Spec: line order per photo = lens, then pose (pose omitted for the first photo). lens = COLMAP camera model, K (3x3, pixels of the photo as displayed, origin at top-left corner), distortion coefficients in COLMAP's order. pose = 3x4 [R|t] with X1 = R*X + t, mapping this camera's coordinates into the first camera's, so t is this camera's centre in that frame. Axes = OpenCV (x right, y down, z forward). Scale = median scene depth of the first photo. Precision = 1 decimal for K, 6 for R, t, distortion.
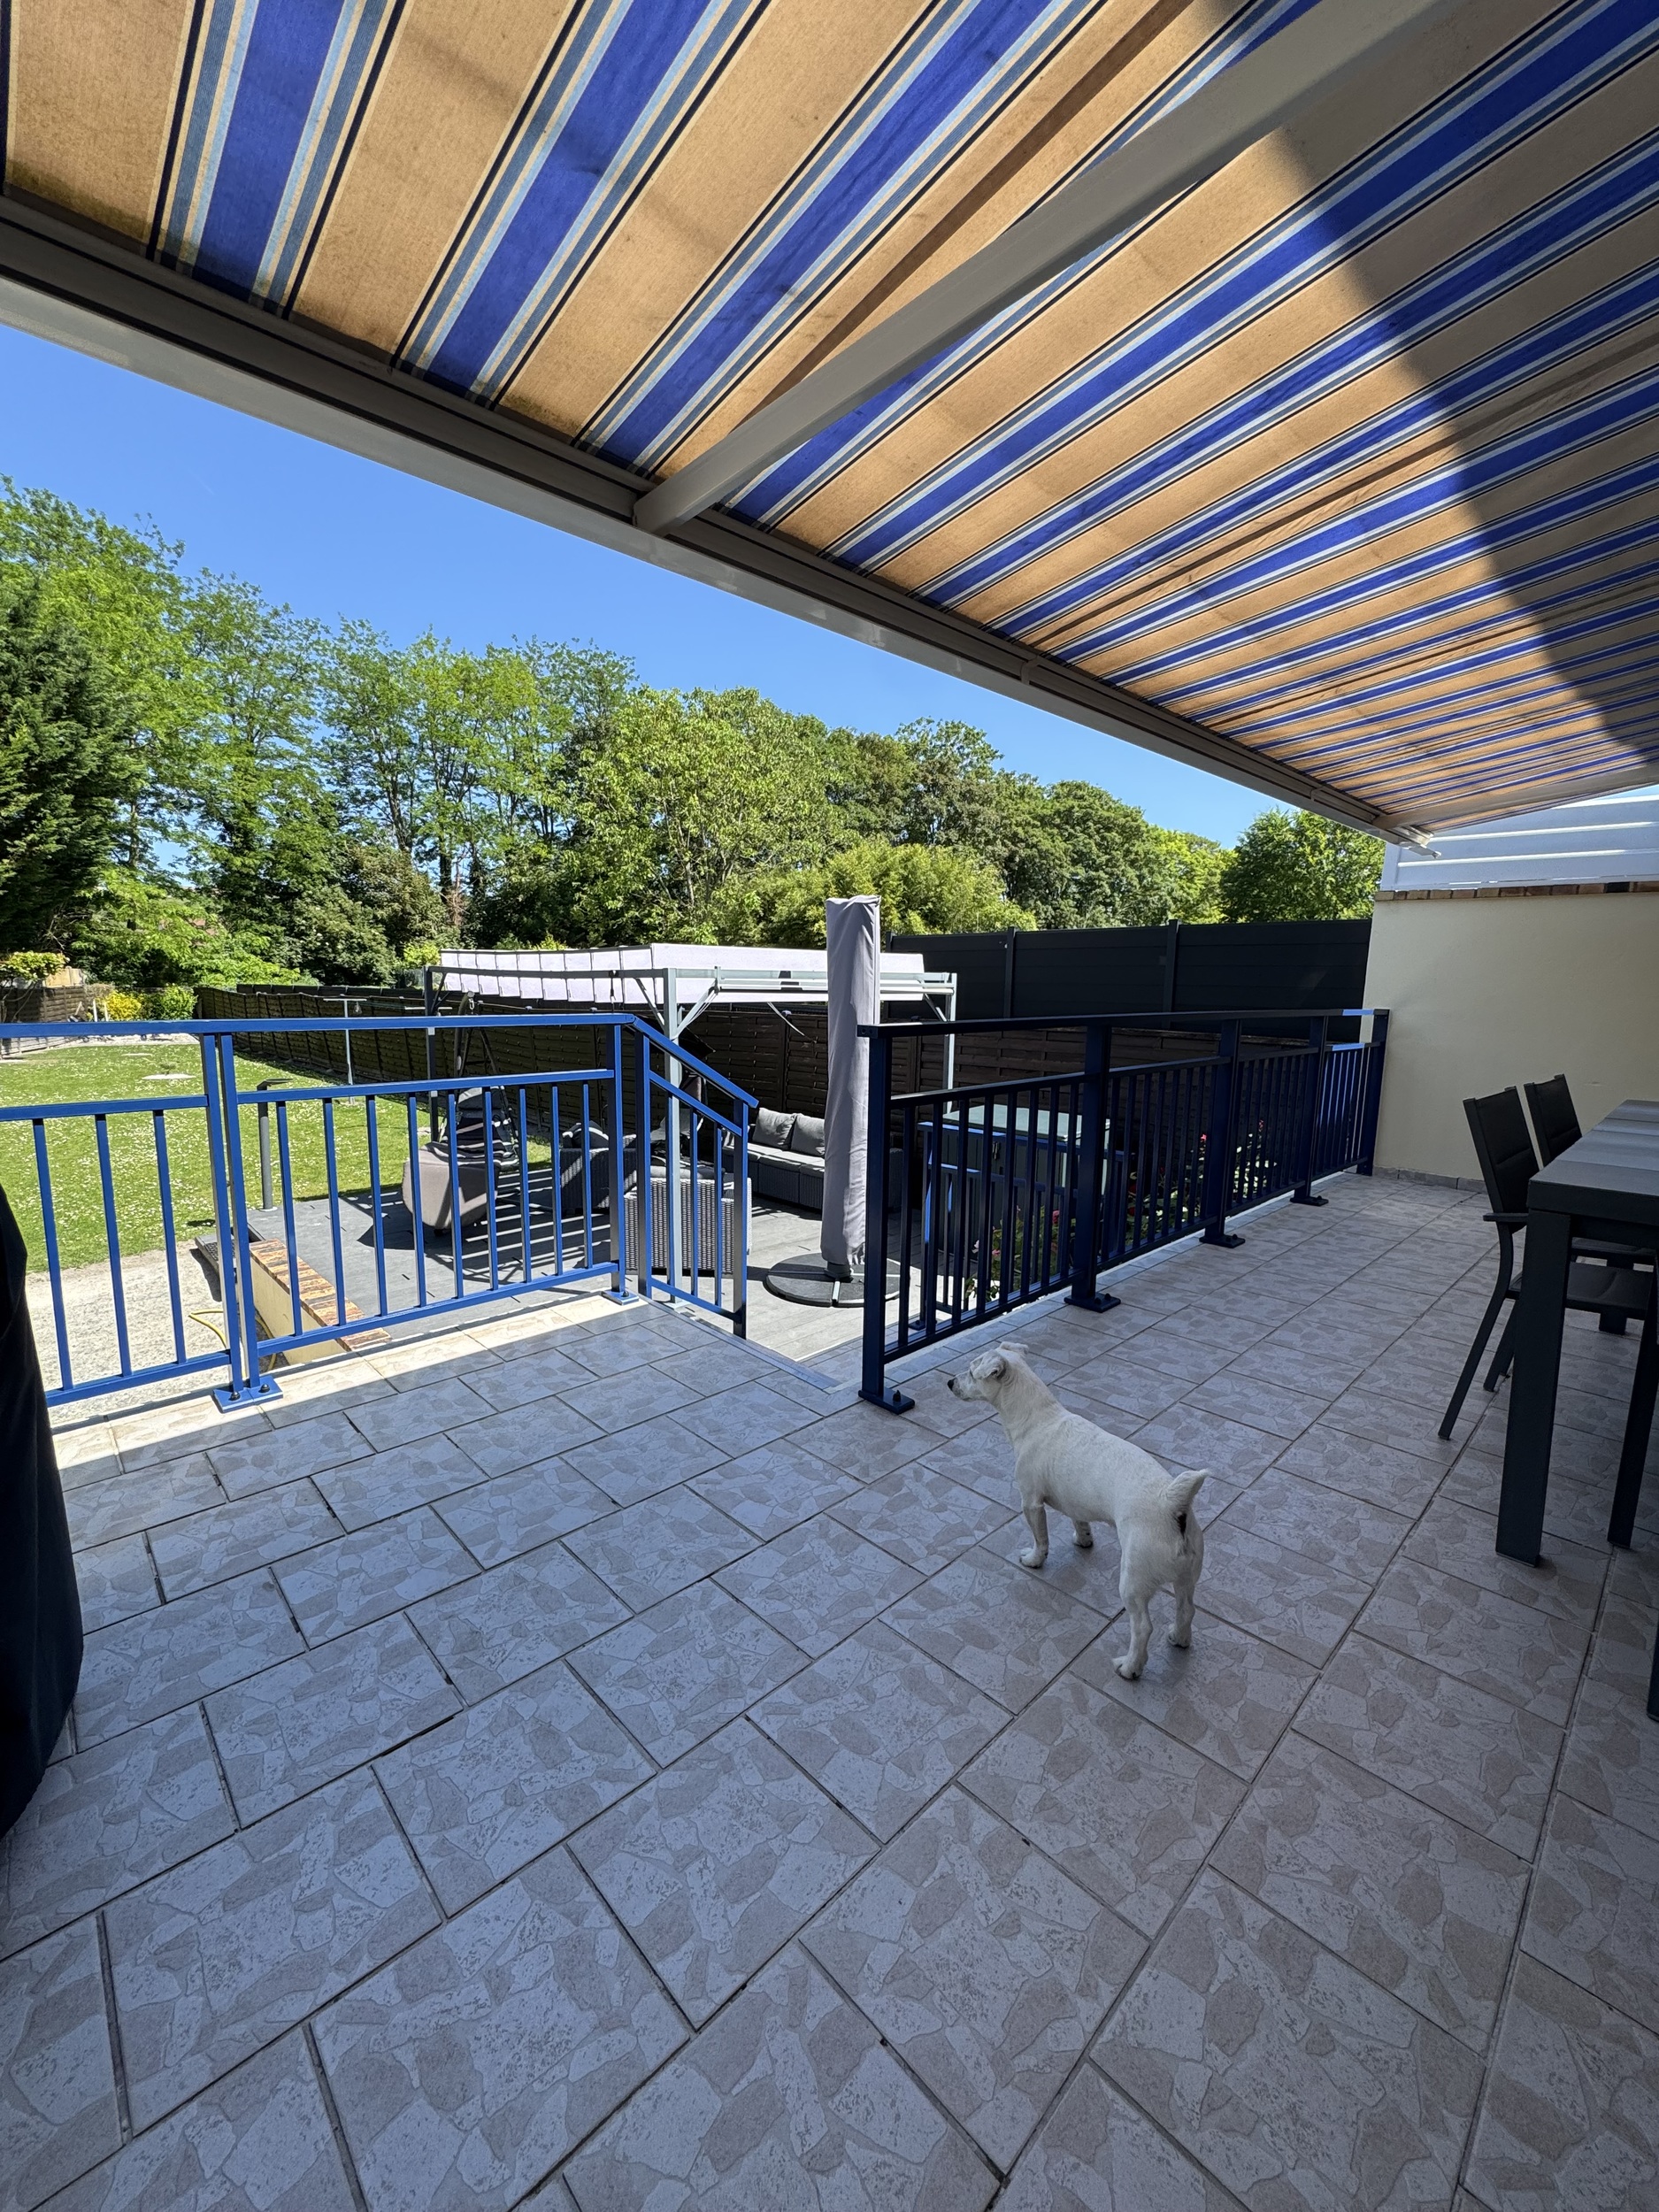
lens RADIAL K [[883.5, 0, 829.5], [0, 883.5, 1106.0], [0, 0, 1]] dist [0.001530, 0.000075]
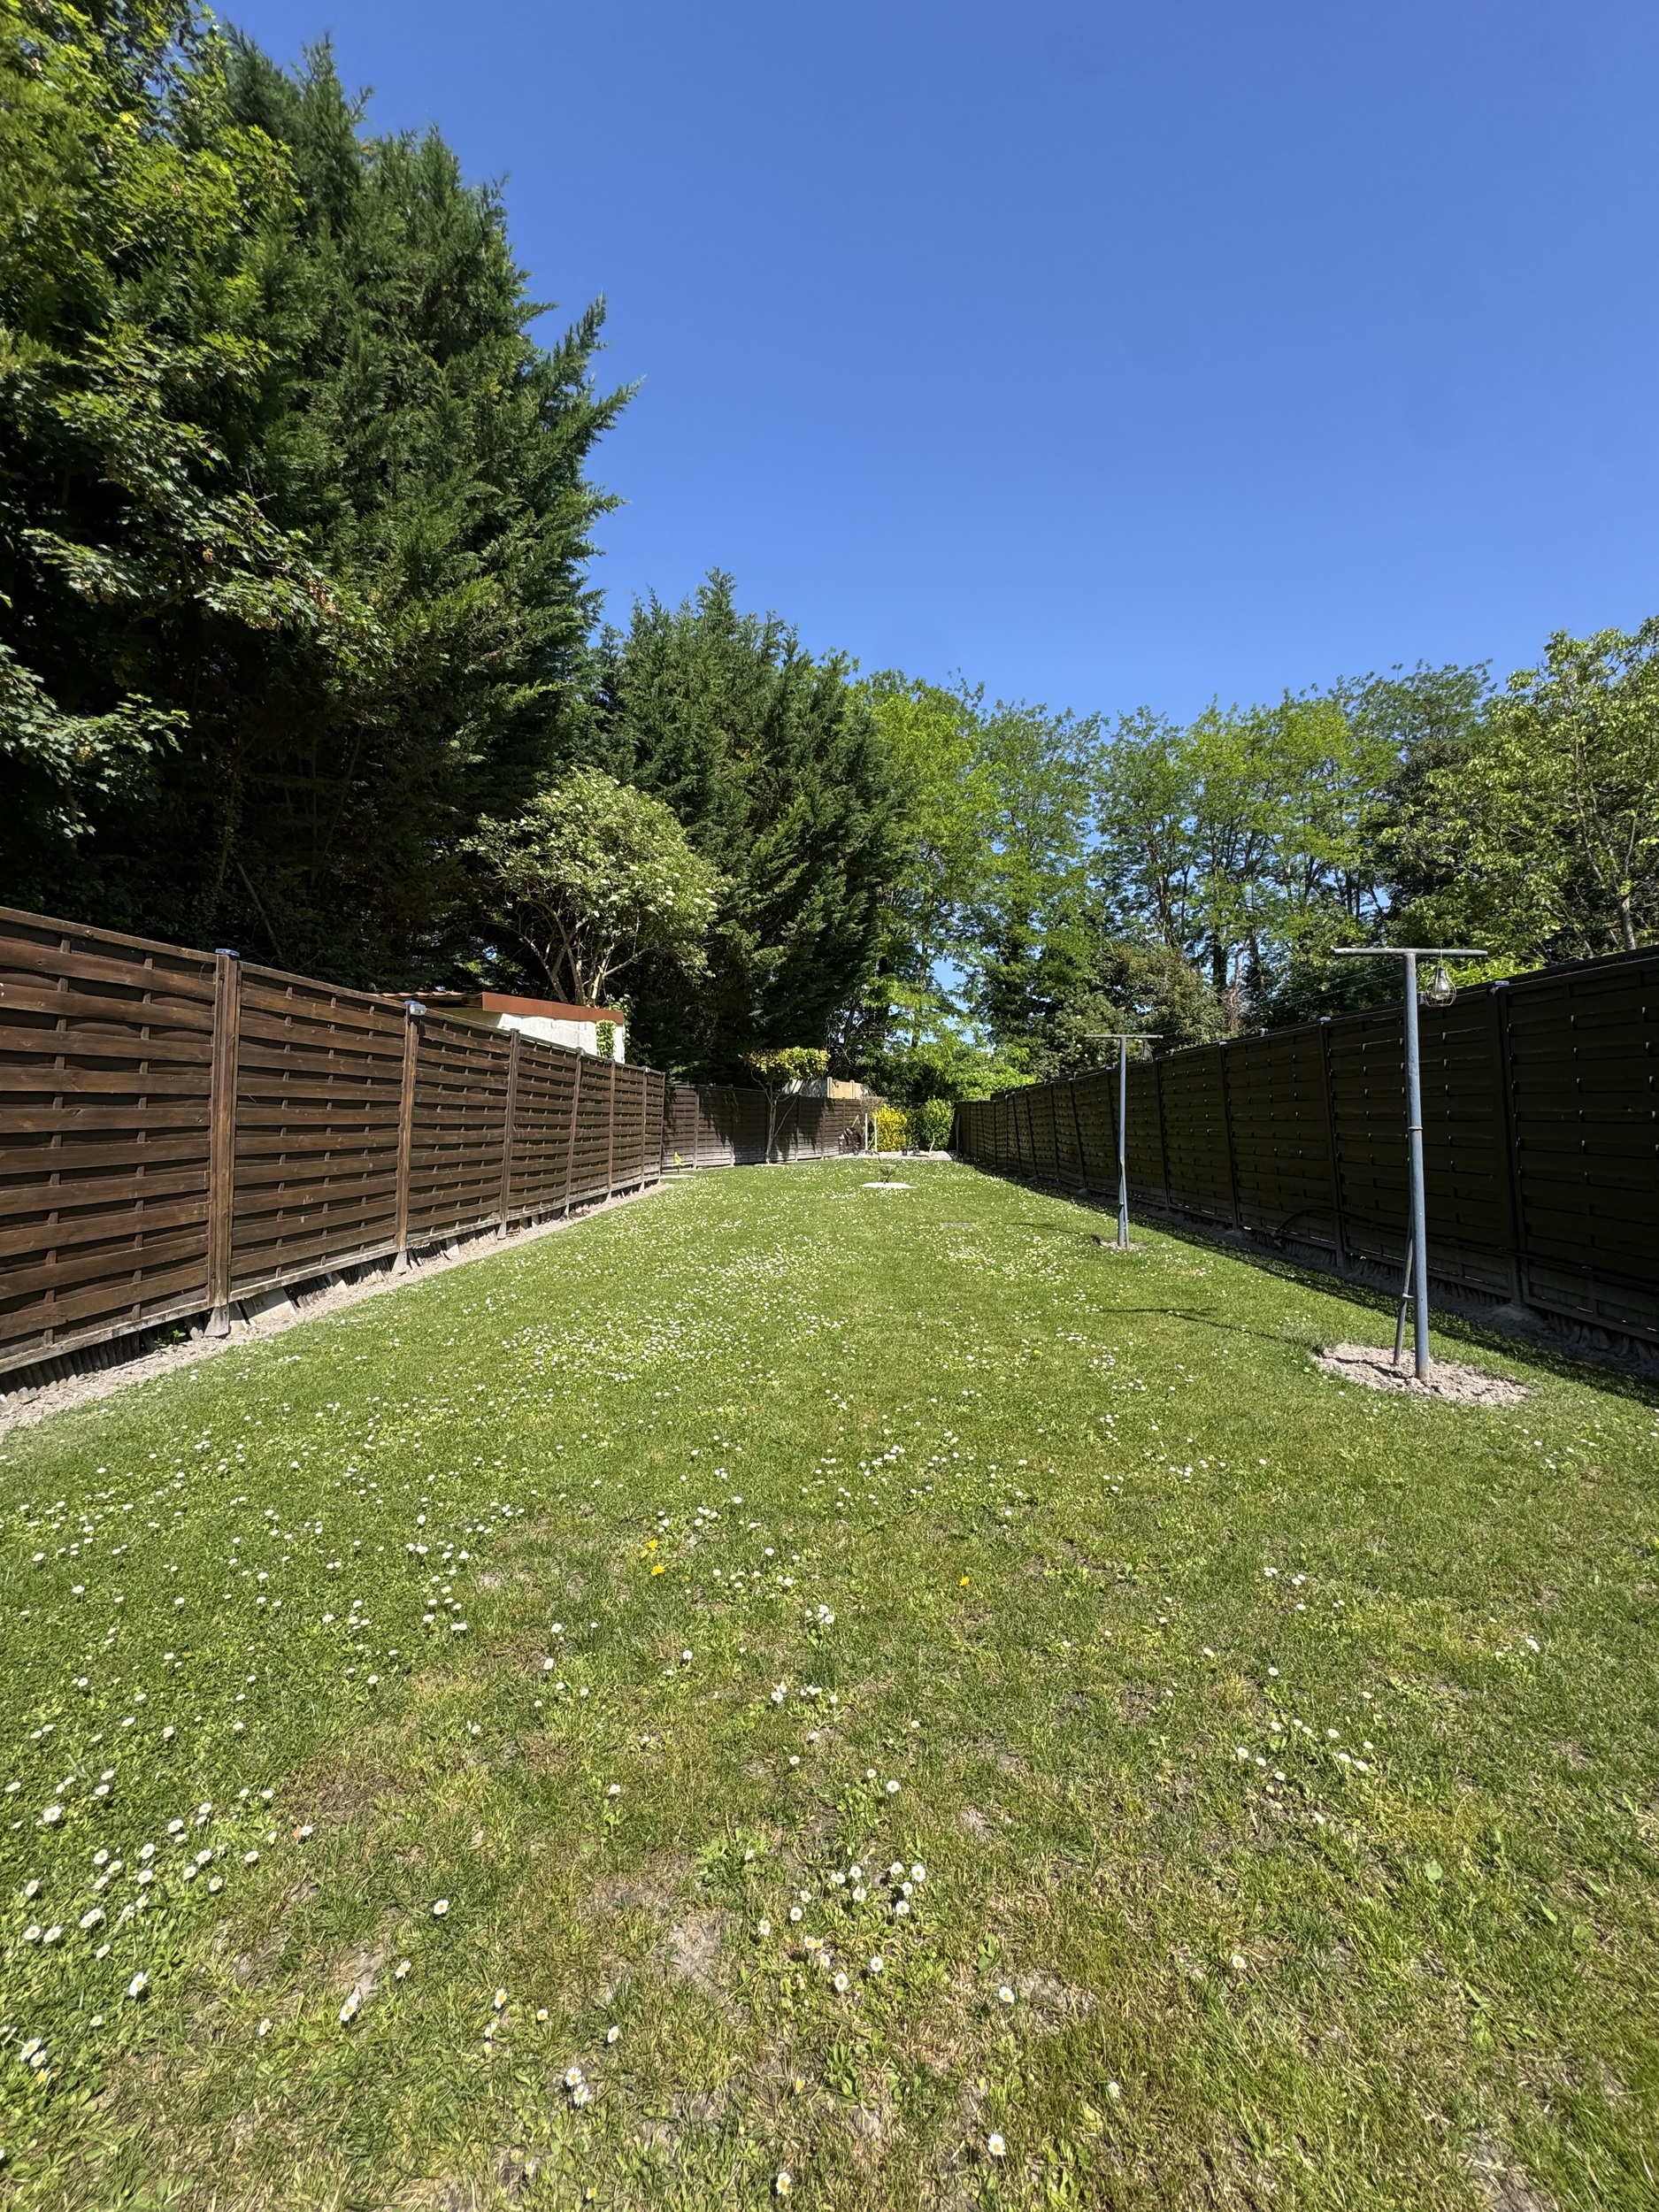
lens RADIAL K [[887.6, 0, 829.5], [0, 887.6, 1106.0], [0, 0, 1]] dist [-0.006934, -0.000095]
pose [[0.704898, -0.021157, -0.708993, -0.138006], [-0.096530, 0.987394, -0.125438, -0.000507], [0.702709, 0.156861, 0.693970, 0.241080]]
